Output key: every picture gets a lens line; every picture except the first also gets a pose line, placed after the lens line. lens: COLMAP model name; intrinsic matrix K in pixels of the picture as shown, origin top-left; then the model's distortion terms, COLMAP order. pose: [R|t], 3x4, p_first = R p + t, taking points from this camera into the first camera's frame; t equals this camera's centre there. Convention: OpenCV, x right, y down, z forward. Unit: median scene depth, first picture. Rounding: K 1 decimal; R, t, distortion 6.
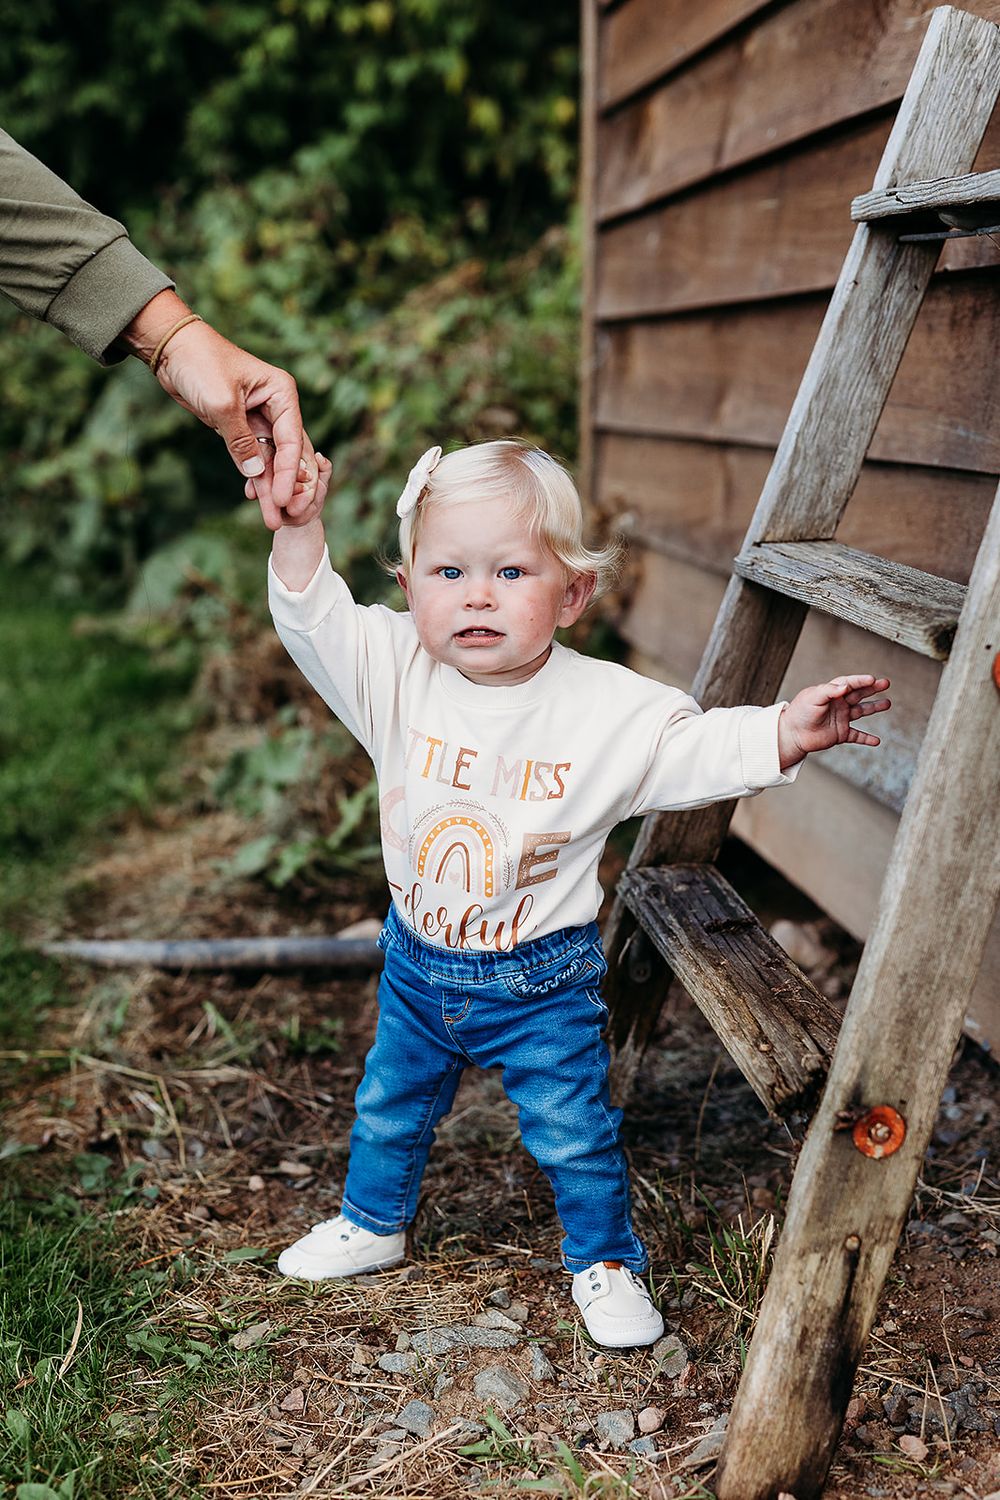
lens RADIAL K [[2167.5, 0, 578.6], [0, 2167.5, 753.1], [0, 0, 1]] dist [0.004771, 0.012475]
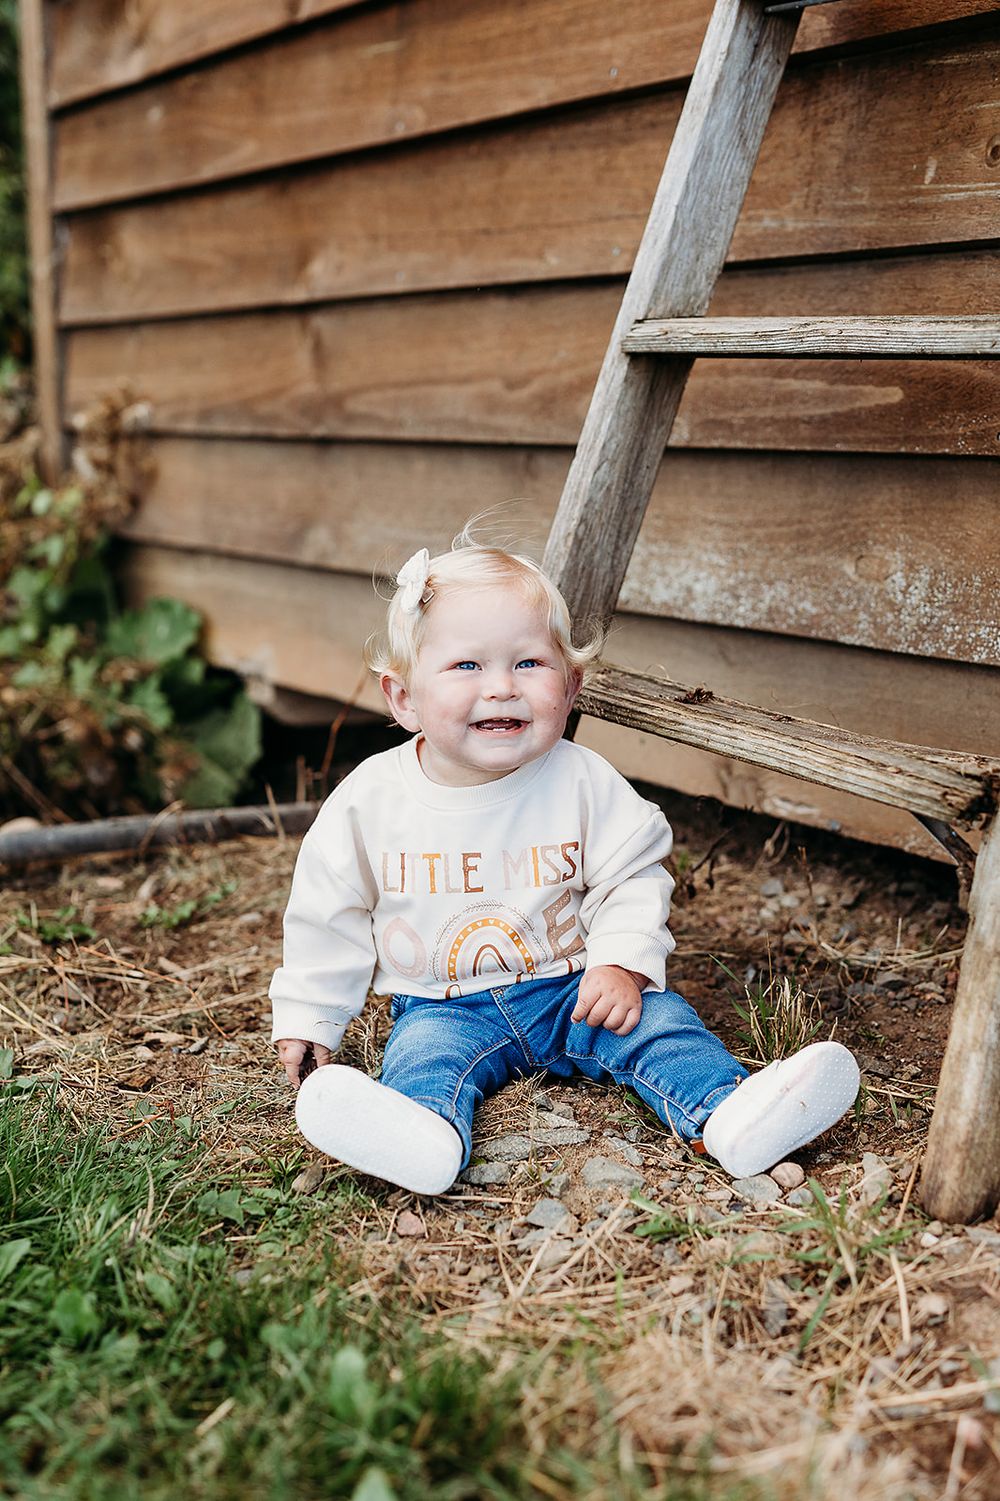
lens RADIAL K [[2127.9, 0, 491.3], [0, 2127.9, 742.9], [0, 0, 1]] dist [-0.002373, 0.038324]
pose [[0.924381, -0.078473, 0.373312, -0.357848], [0.082407, 0.996584, 0.005436, 0.083653], [-0.372463, 0.025739, 0.927690, 0.139461]]
